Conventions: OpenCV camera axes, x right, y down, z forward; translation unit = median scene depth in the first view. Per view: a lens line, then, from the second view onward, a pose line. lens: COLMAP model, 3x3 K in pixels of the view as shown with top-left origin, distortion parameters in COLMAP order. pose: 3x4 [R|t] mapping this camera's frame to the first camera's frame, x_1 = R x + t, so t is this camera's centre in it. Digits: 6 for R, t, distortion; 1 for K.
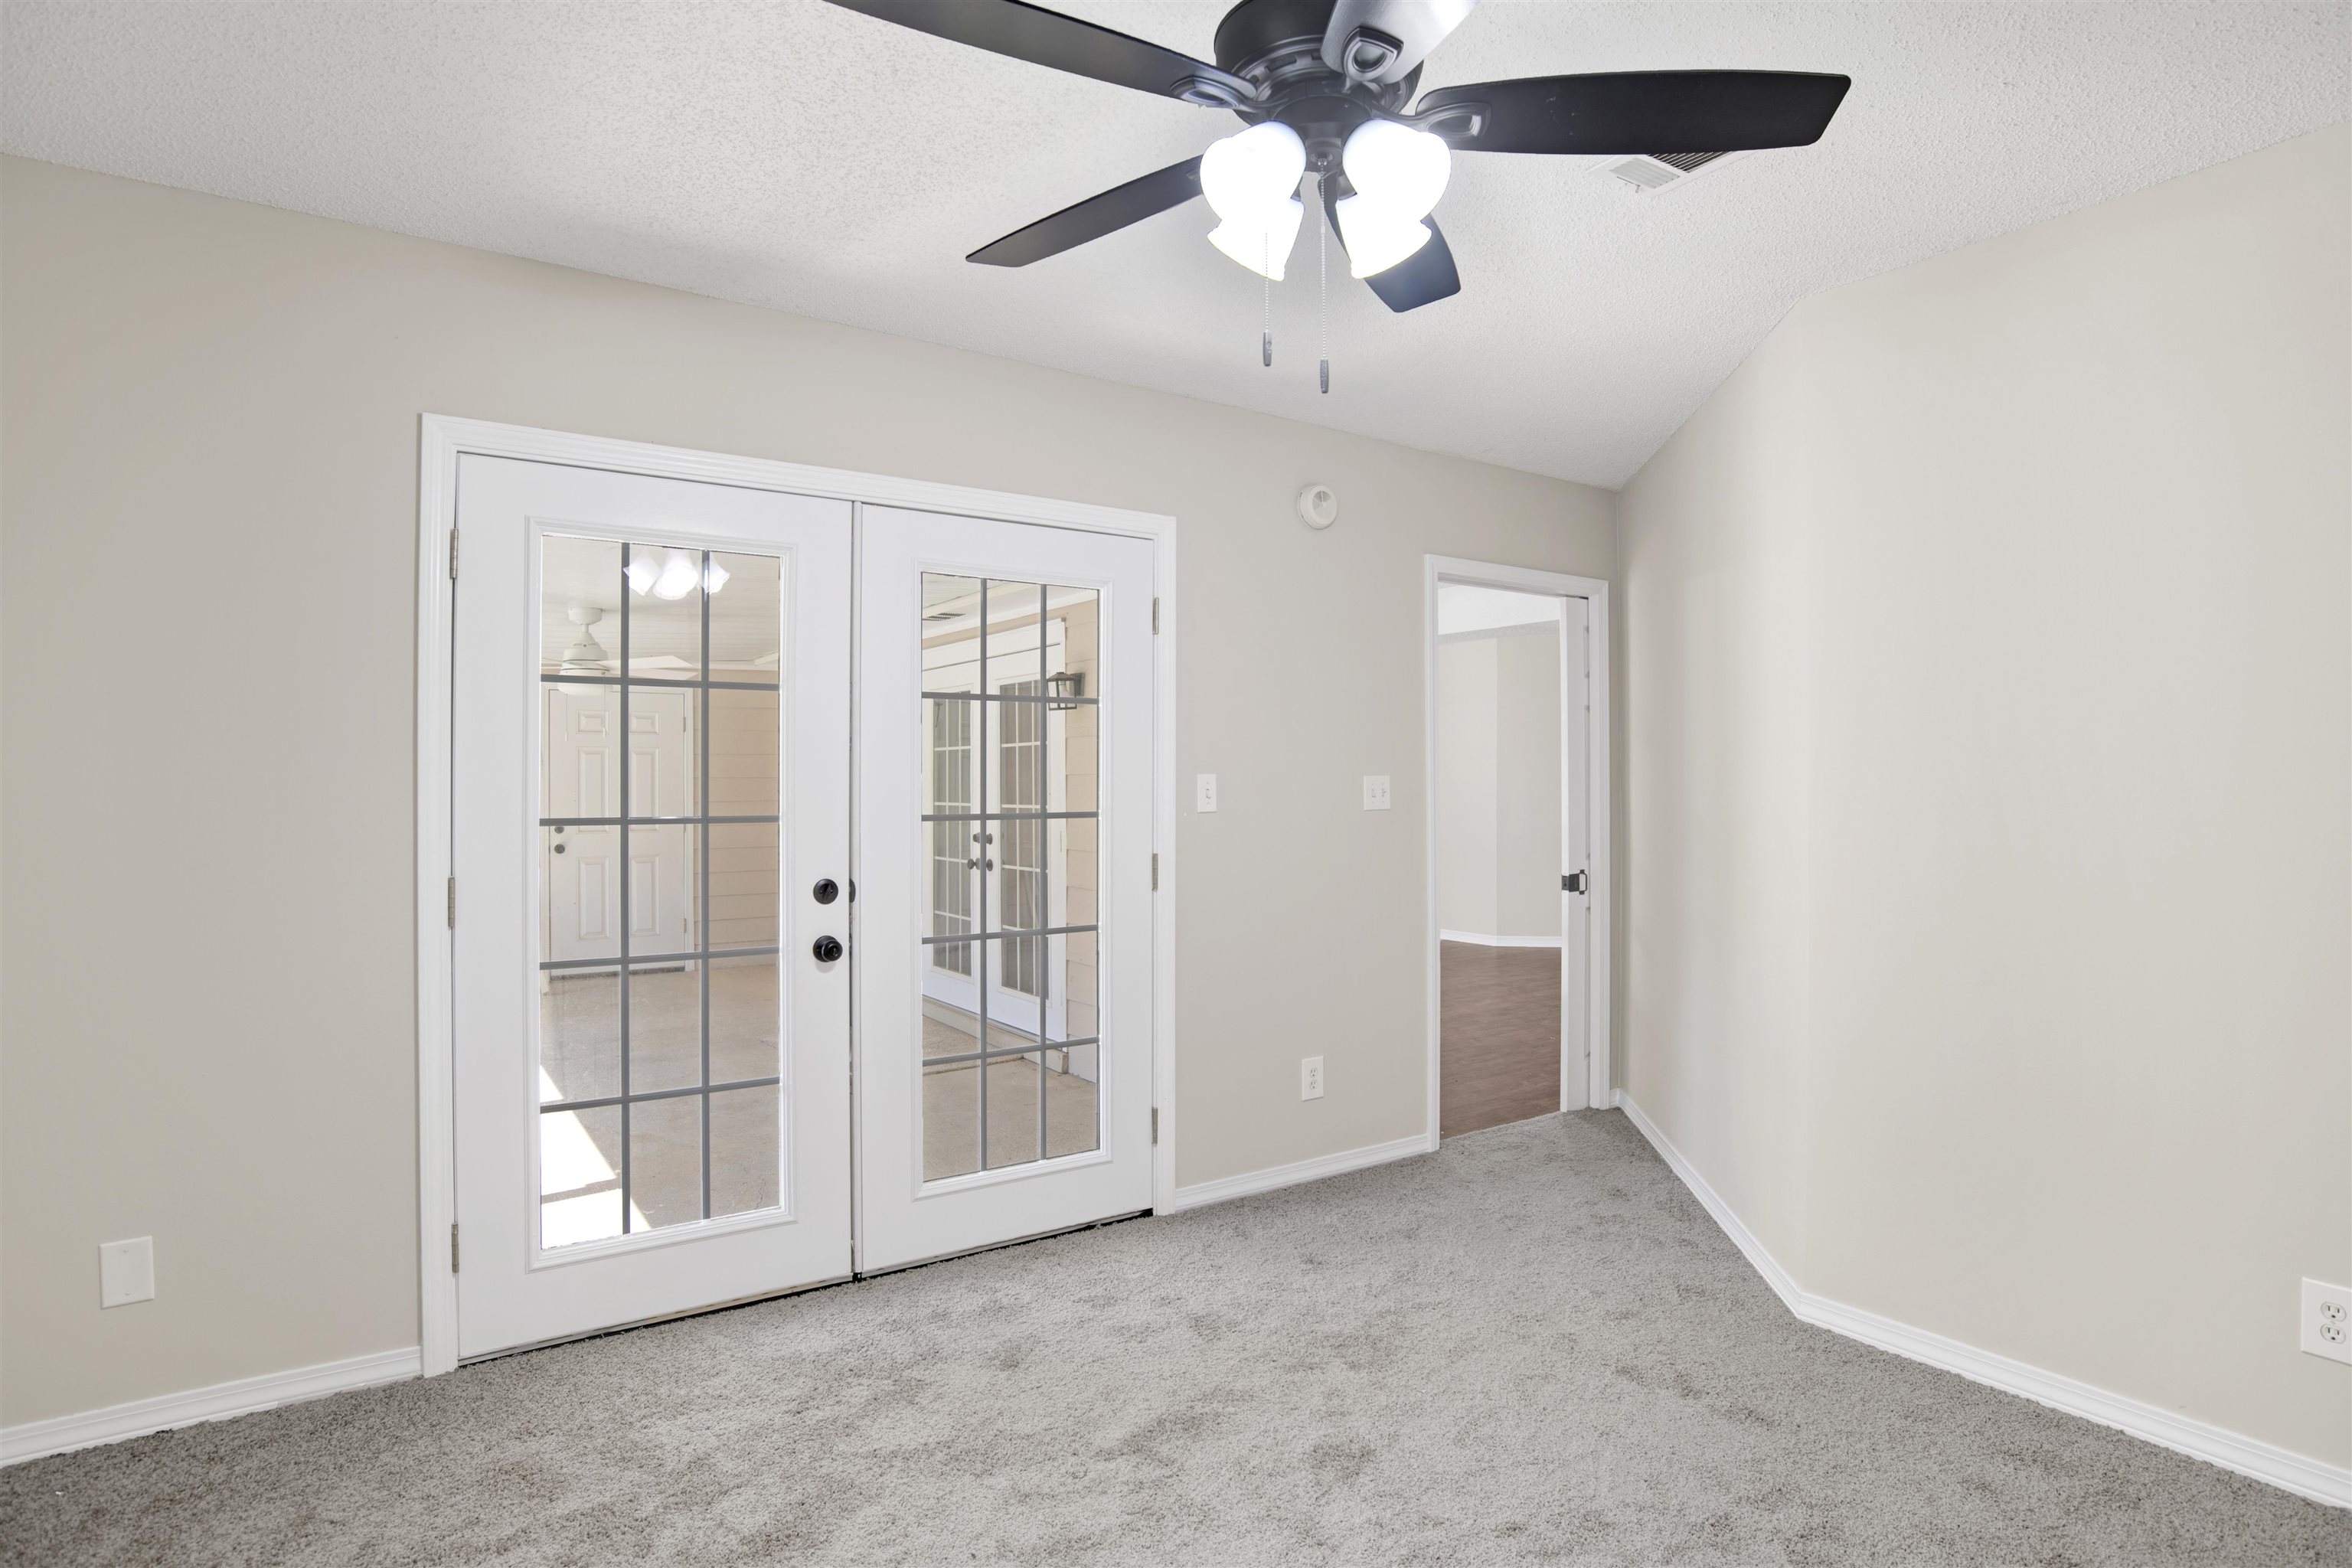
lens RADIAL K [[1247.4, 0, 1172.9], [0, 1247.4, 770.0], [0, 0, 1]] dist [-0.066889, 0.019491]
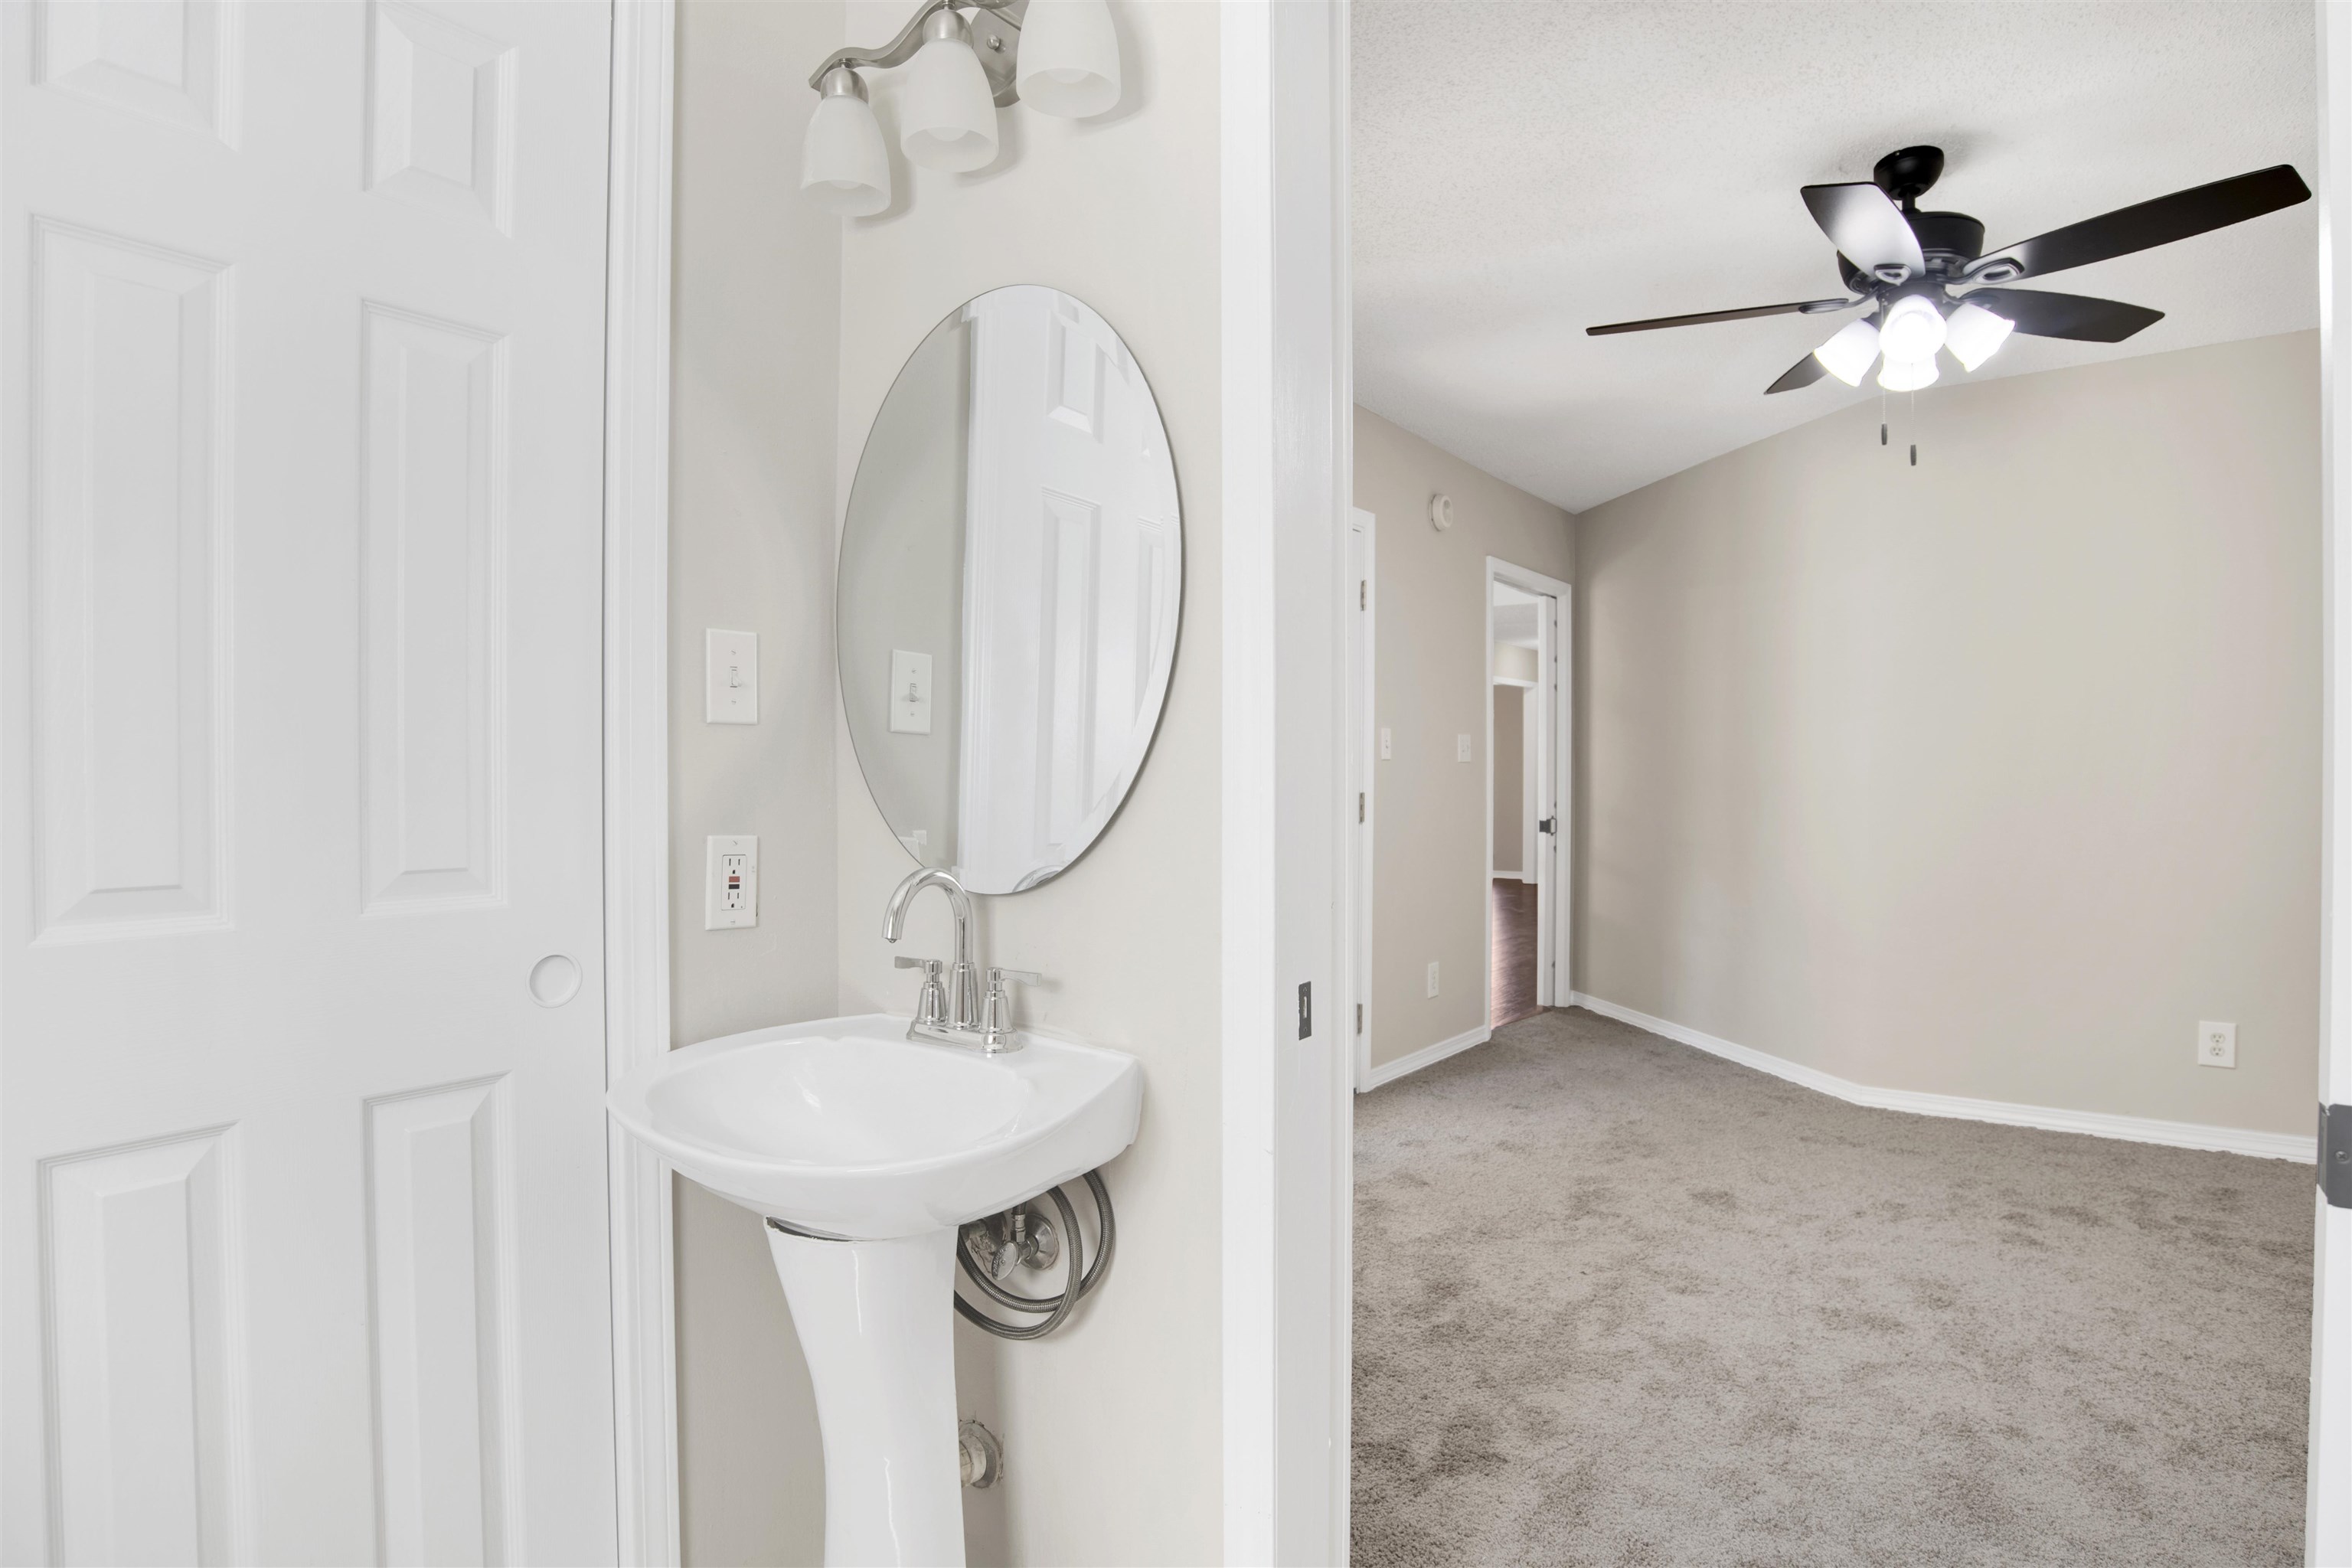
lens RADIAL K [[1247.4, 0, 1190.4], [0, 1247.4, 782.6], [0, 0, 1]] dist [-0.066889, 0.019491]
pose [[0.946313, -0.000291, 0.323252, -0.559557], [-0.004822, 0.999876, 0.015015, 0.040028], [-0.323216, -0.015768, 0.946194, -0.086057]]
